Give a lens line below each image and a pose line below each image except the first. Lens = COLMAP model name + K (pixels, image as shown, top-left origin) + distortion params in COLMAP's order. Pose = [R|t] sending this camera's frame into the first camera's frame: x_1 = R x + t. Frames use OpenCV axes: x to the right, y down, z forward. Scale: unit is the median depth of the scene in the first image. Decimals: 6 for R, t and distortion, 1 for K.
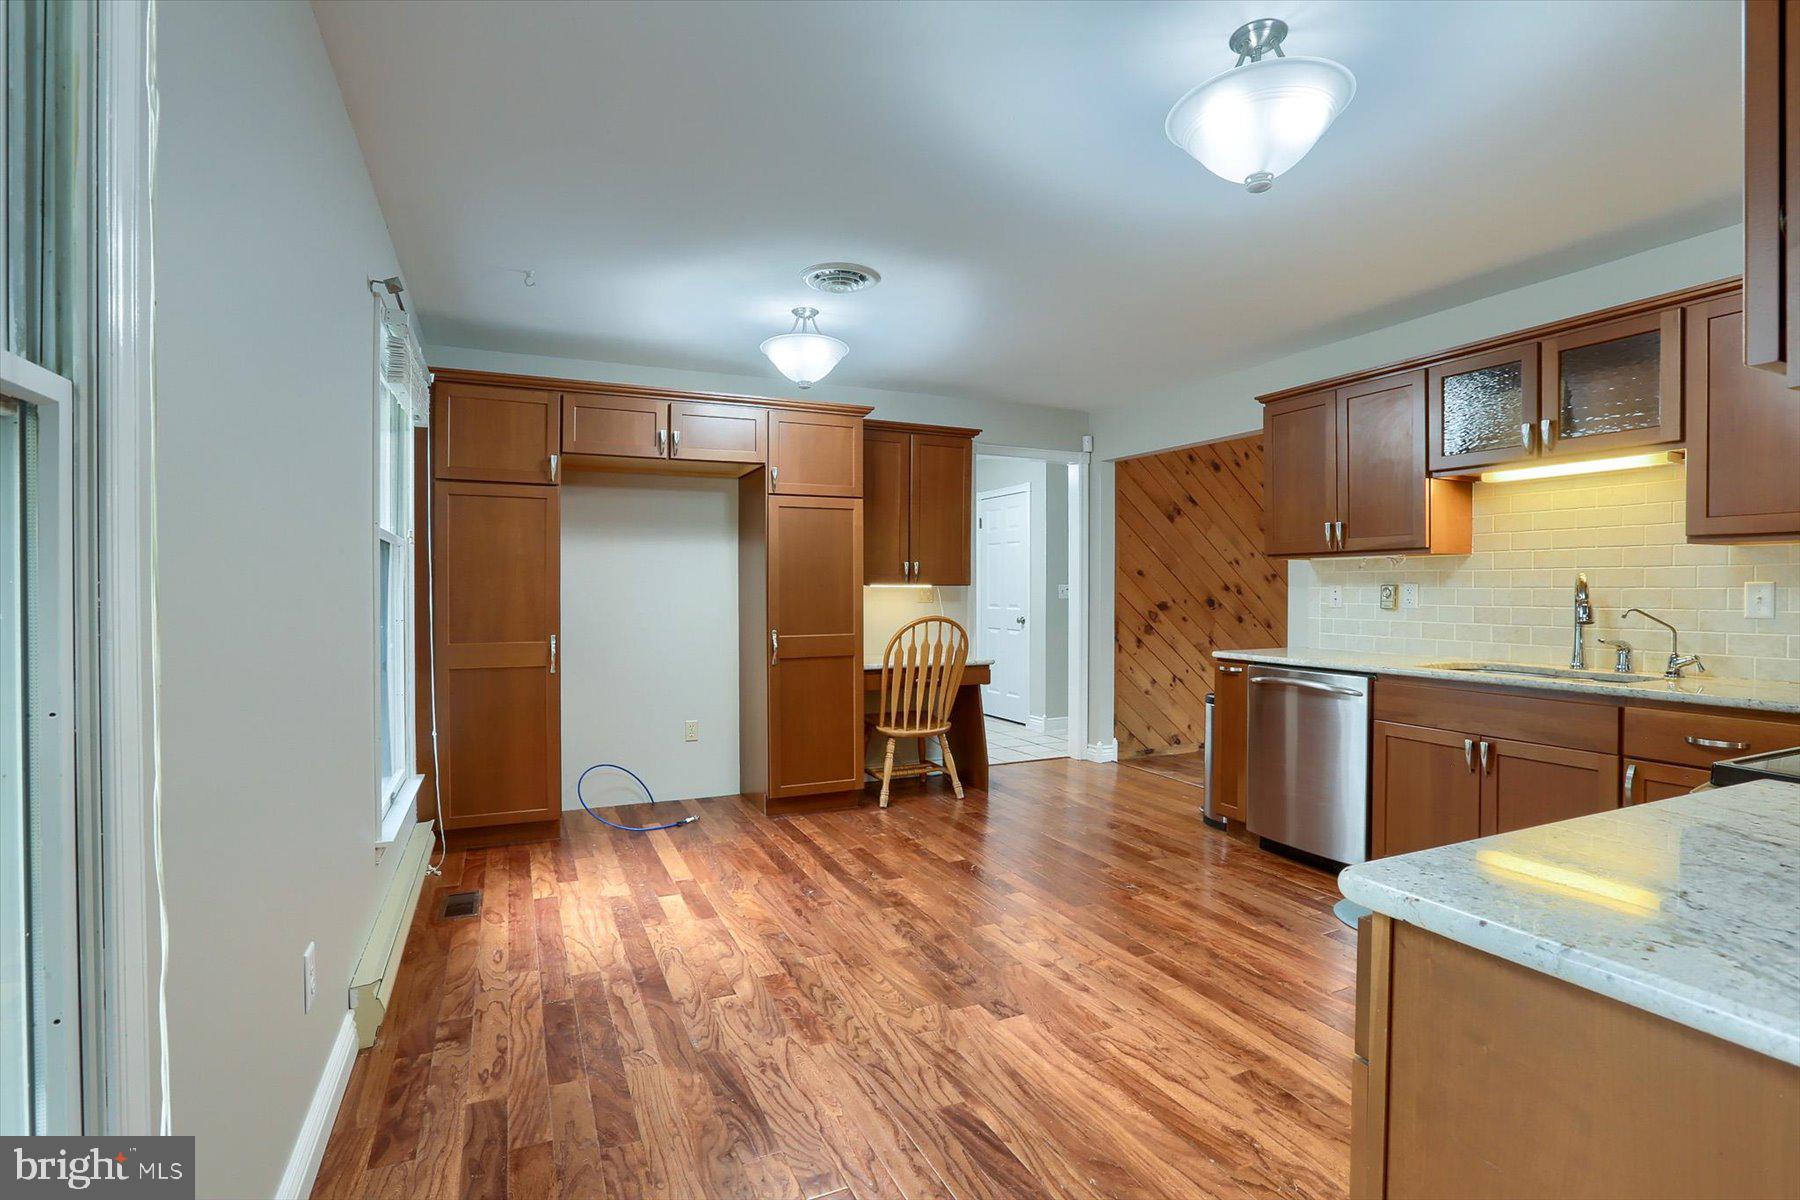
lens RADIAL K [[846.9, 0, 894.9], [0, 846.9, 599.5], [0, 0, 1]] dist [-0.047278, 0.016140]
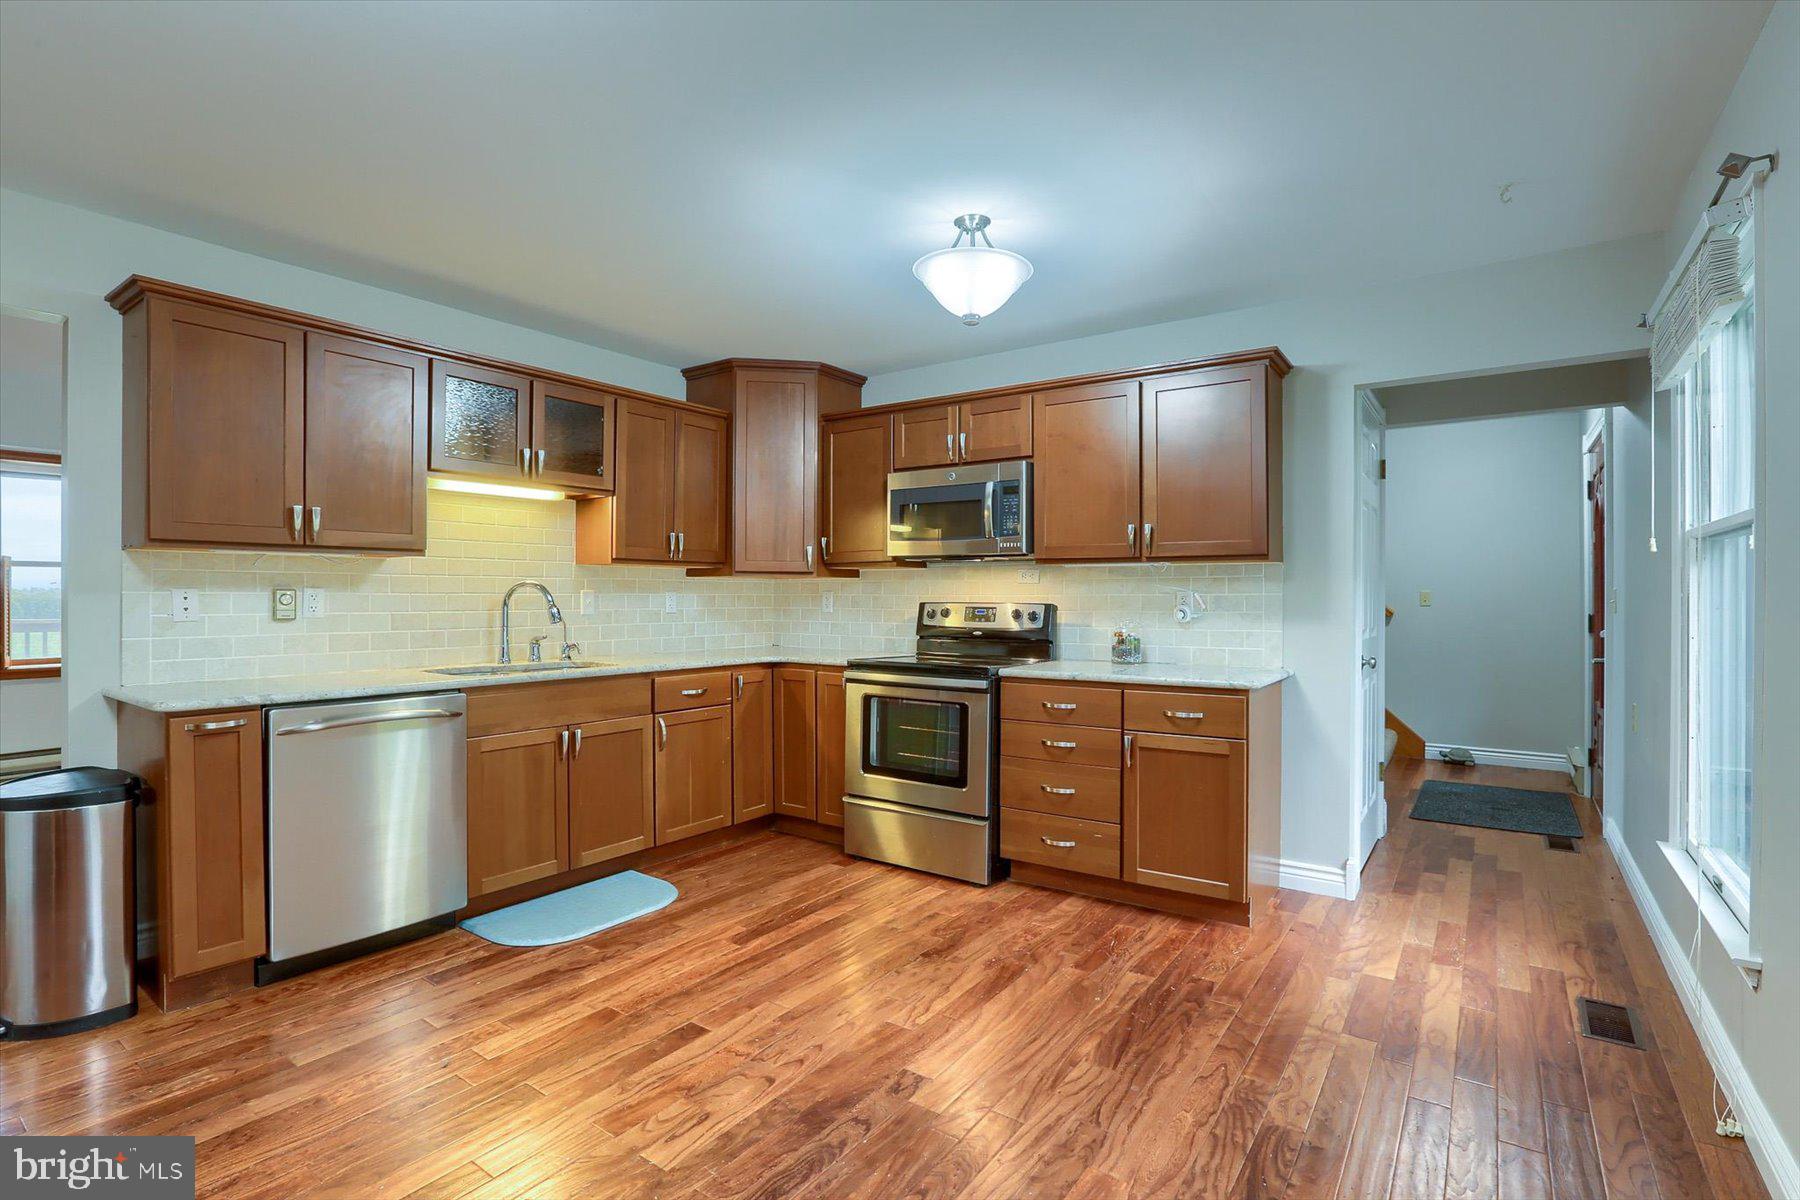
lens RADIAL K [[846.9, 0, 894.9], [0, 846.9, 599.5], [0, 0, 1]] dist [-0.047278, 0.016140]
pose [[-0.495740, -0.004081, 0.868461, -0.417326], [0.008824, 0.999914, 0.009736, -0.011389], [-0.868426, 0.012490, -0.495661, 0.978411]]
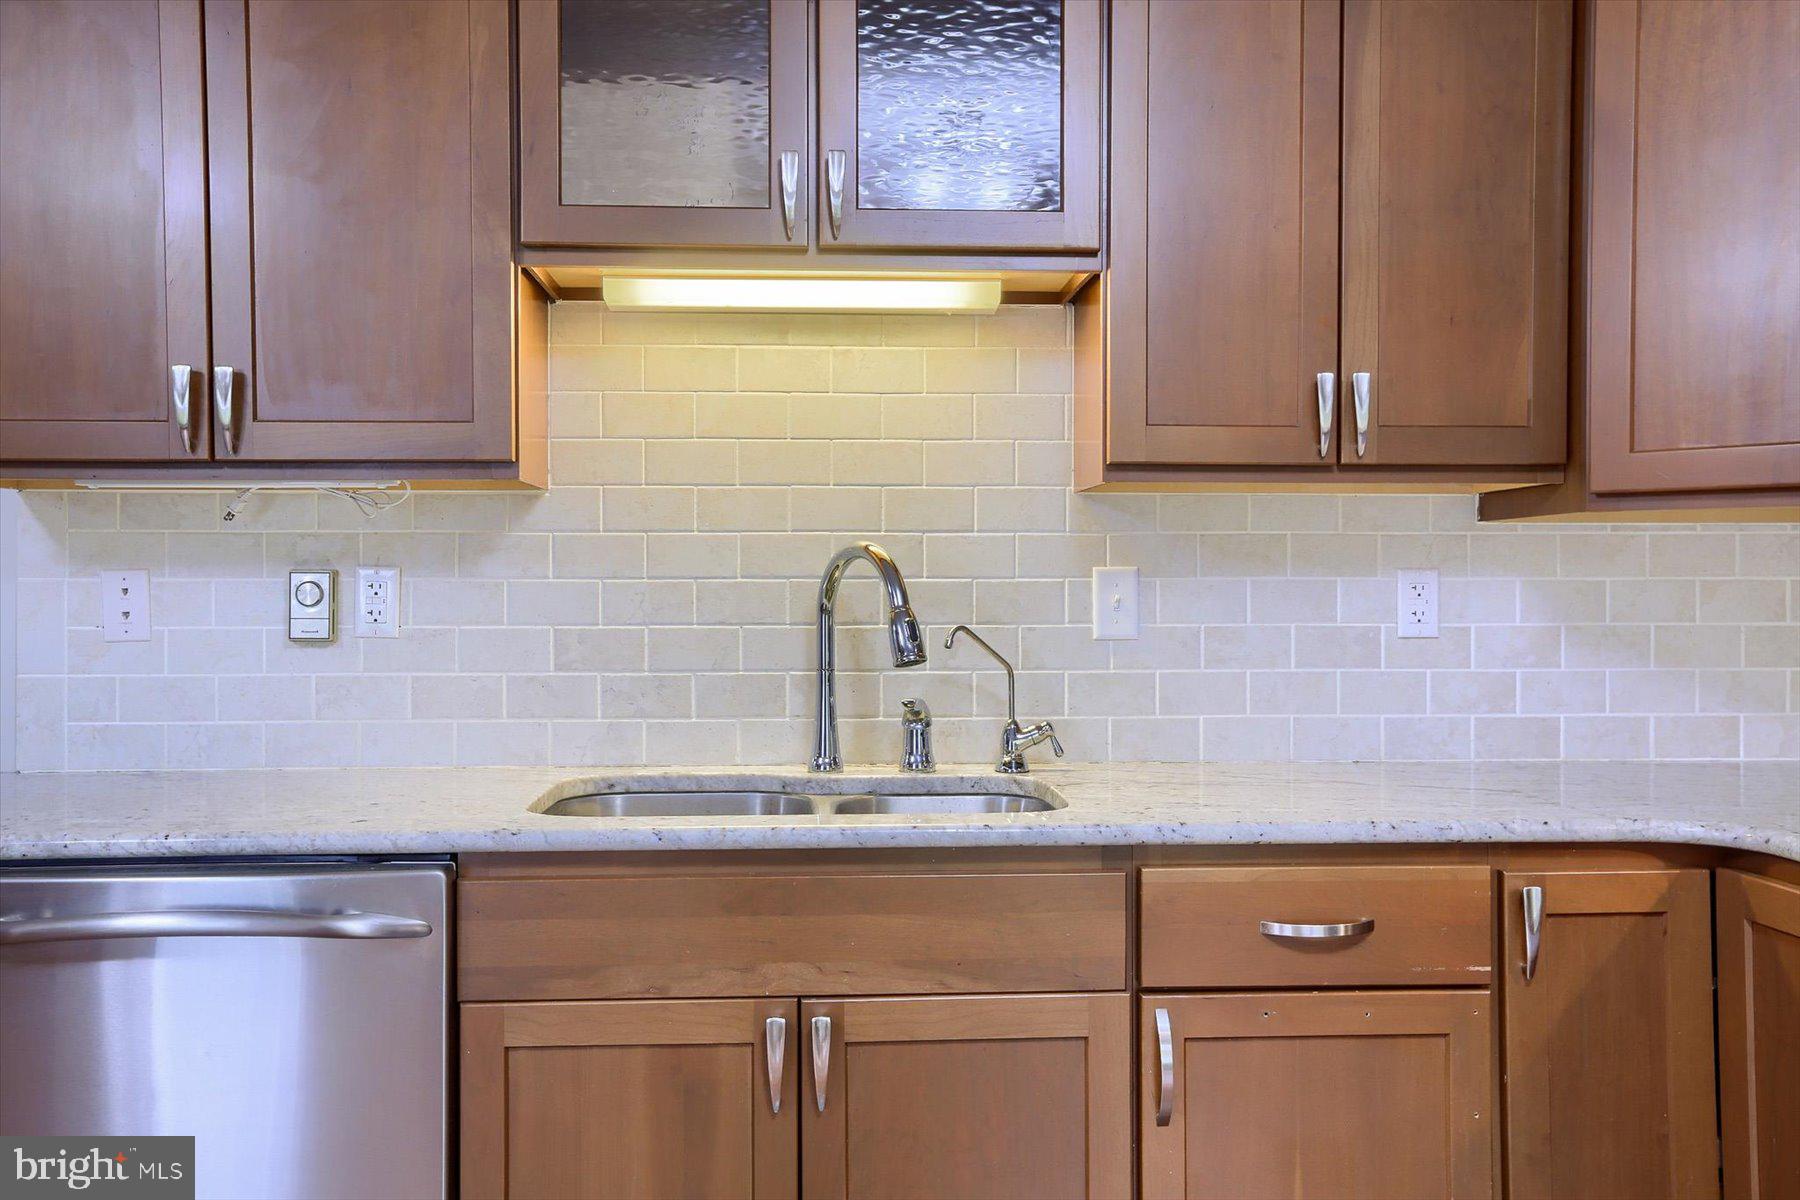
lens RADIAL K [[1594.0, 0, 900.0], [0, 1594.0, 600.0], [0, 0, 1]] dist [0.006502, 0.004017]
pose [[0.363110, -0.011643, 0.931674, 0.076881], [0.012313, 0.999895, 0.007696, -0.008014], [-0.931665, 0.008677, 0.363215, 0.592315]]
